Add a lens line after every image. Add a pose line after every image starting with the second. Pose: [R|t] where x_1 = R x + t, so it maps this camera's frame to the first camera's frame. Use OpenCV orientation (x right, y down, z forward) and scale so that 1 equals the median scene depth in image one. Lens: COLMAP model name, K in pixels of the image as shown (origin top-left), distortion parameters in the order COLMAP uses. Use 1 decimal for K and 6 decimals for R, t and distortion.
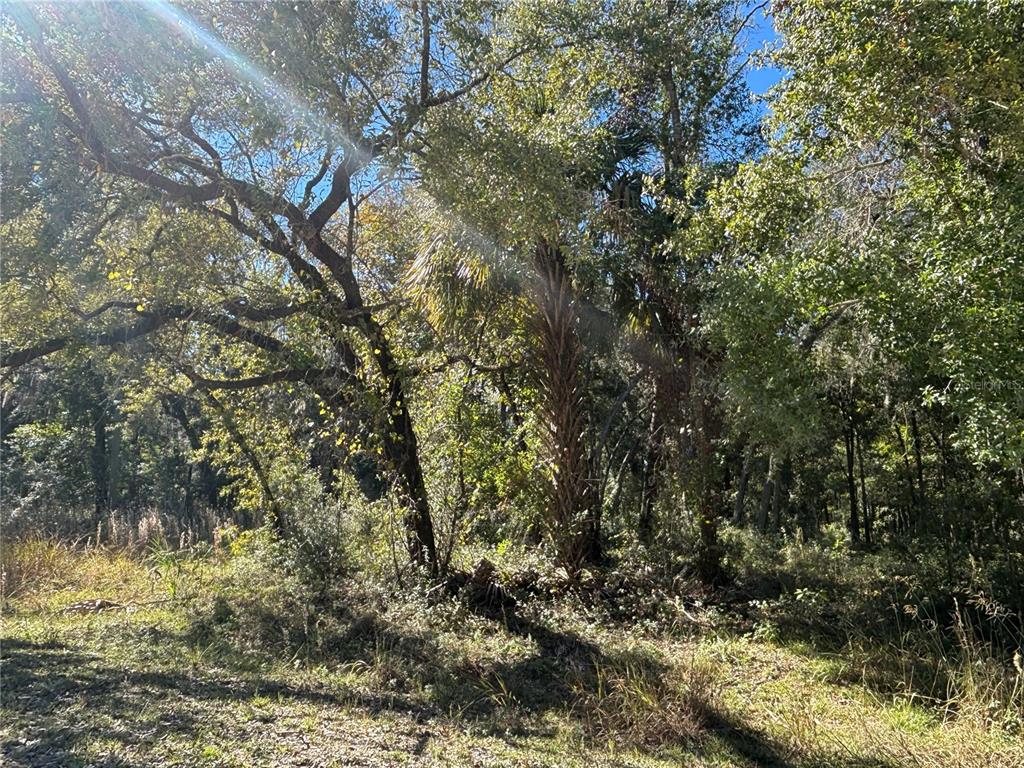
lens RADIAL K [[699.9, 0, 511.5], [0, 699.9, 383.2], [0, 0, 1]] dist [0.030607, -0.011901]
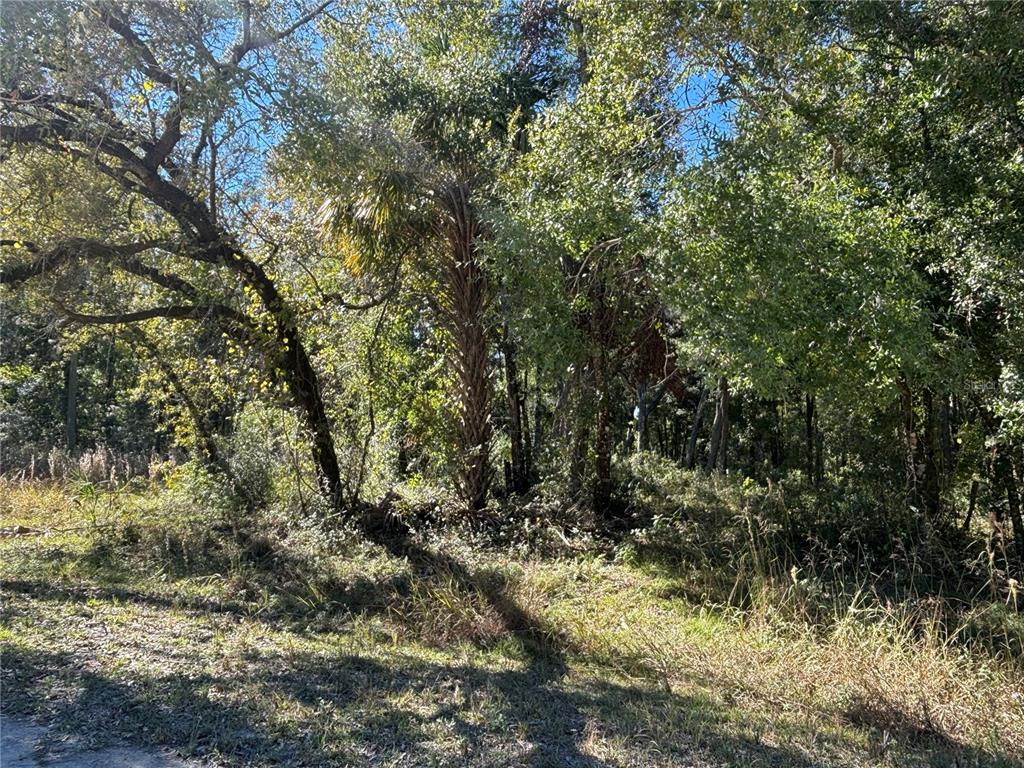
lens RADIAL K [[699.9, 0, 515.8], [0, 699.9, 383.4], [0, 0, 1]] dist [0.030607, -0.011901]
pose [[0.999983, 0.005341, -0.002132, 0.162025], [-0.005175, 0.997427, 0.071508, 0.014000], [0.002509, -0.071496, 0.997438, -0.040801]]
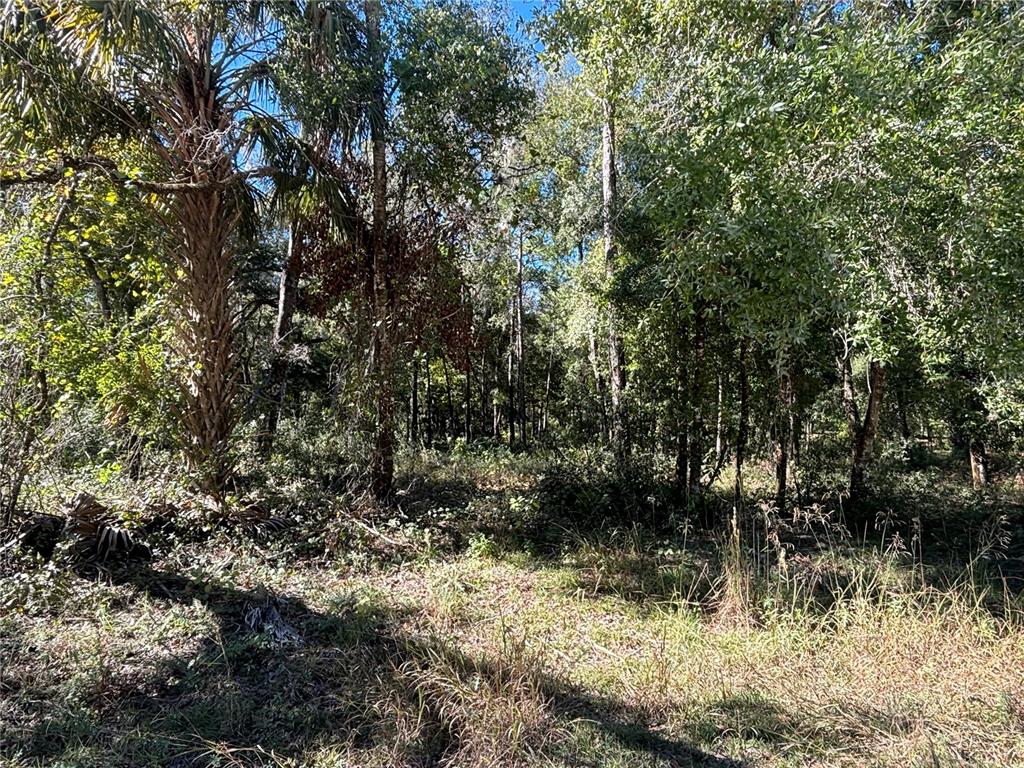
lens RADIAL K [[596.0, 0, 513.9], [0, 596.0, 379.9], [0, 0, 1]] dist [-0.004738, -0.001917]
pose [[0.772017, 0.030727, 0.634859, -0.093521], [-0.104479, 0.991379, 0.079068, 0.050345], [-0.626956, -0.127371, 0.768572, 0.309538]]
